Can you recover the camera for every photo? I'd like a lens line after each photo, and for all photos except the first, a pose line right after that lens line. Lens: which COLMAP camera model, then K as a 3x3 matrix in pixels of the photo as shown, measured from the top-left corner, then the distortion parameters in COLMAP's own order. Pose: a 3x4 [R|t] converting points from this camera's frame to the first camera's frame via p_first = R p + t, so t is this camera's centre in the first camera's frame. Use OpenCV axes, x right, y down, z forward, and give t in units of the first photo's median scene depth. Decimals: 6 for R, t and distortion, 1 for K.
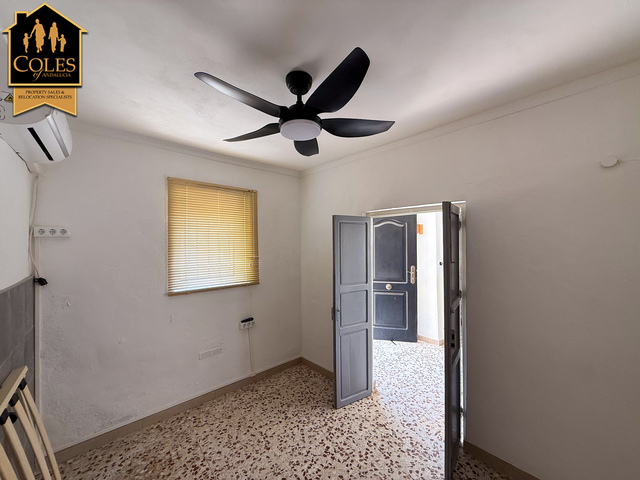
lens RADIAL K [[256.0, 0, 317.6], [0, 256.0, 240.8], [0, 0, 1]] dist [-0.003192, 0.001031]
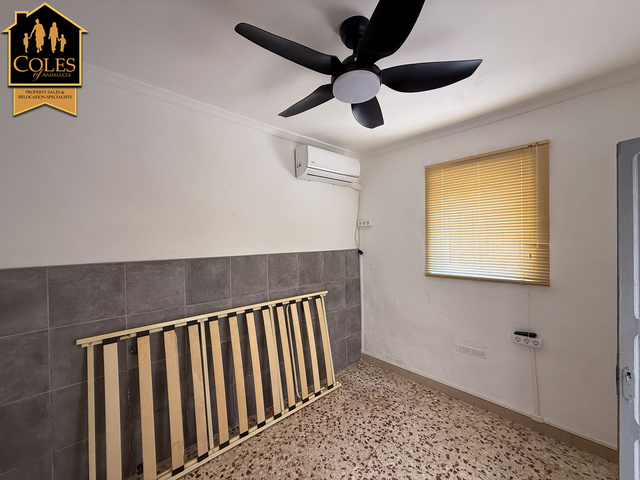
lens RADIAL K [[256.0, 0, 317.5], [0, 256.0, 238.9], [0, 0, 1]] dist [-0.003192, 0.001031]
pose [[0.013504, 0.008537, -0.999872, 0.496317], [0.028543, 0.999553, 0.008920, 0.034776], [0.999501, -0.028660, 0.013255, 0.522727]]
